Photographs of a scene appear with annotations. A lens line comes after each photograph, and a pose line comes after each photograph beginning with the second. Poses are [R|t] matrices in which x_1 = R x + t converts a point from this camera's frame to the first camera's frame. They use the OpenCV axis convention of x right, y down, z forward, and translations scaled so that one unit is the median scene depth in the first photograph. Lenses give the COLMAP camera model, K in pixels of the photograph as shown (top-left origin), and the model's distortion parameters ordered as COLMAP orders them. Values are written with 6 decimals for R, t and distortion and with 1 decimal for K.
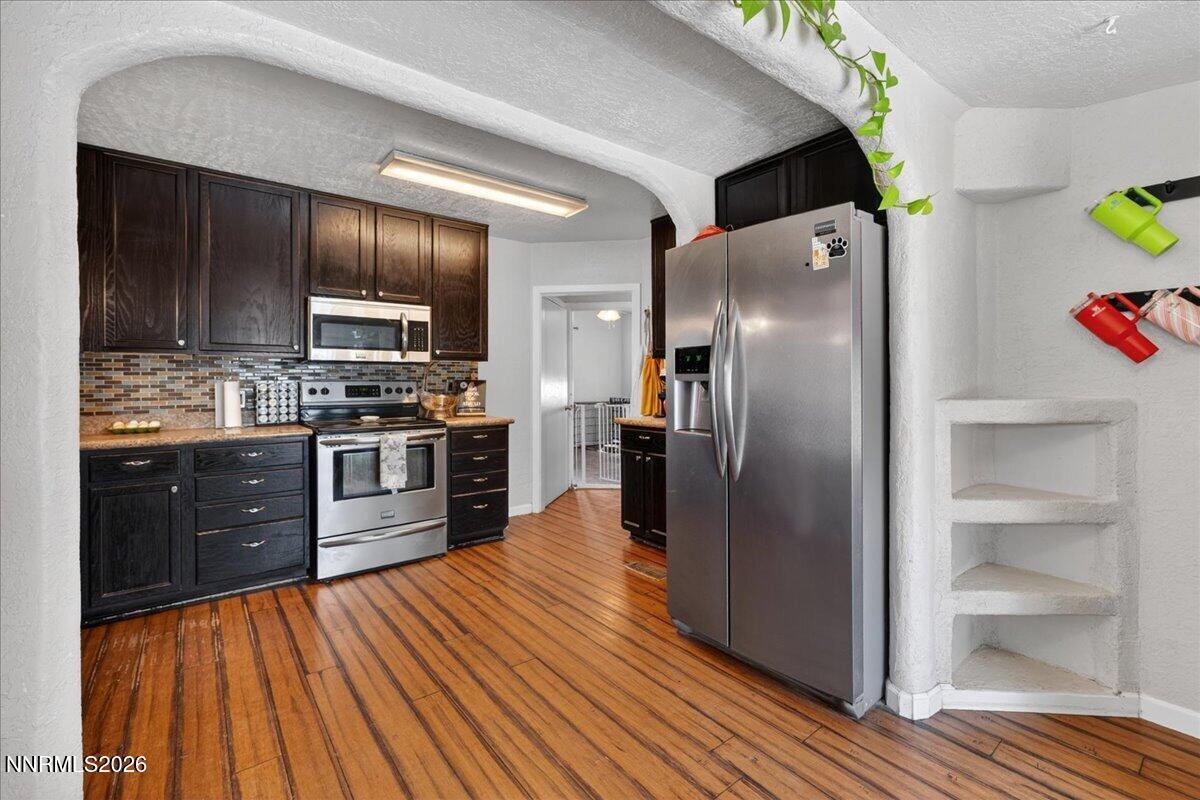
lens RADIAL K [[533.3, 0, 603.7], [0, 533.3, 389.2], [0, 0, 1]] dist [0.002236, 0.000199]
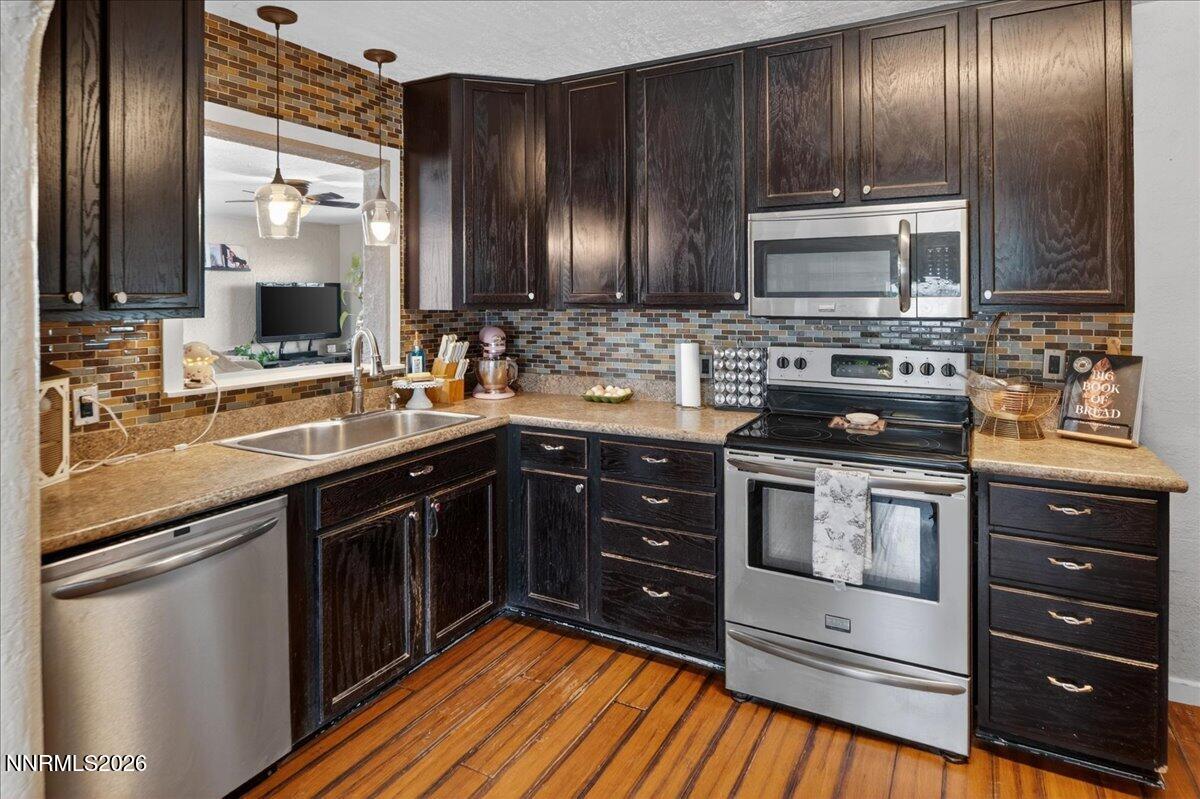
lens RADIAL K [[659.2, 0, 632.7], [0, 659.2, 297.9], [0, 0, 1]] dist [-0.005277, -0.002987]
pose [[0.426813, -0.001258, -0.904339, 0.077903], [-0.006028, 0.999973, -0.004236, -0.069592], [0.904320, 0.007260, 0.426794, 0.531409]]
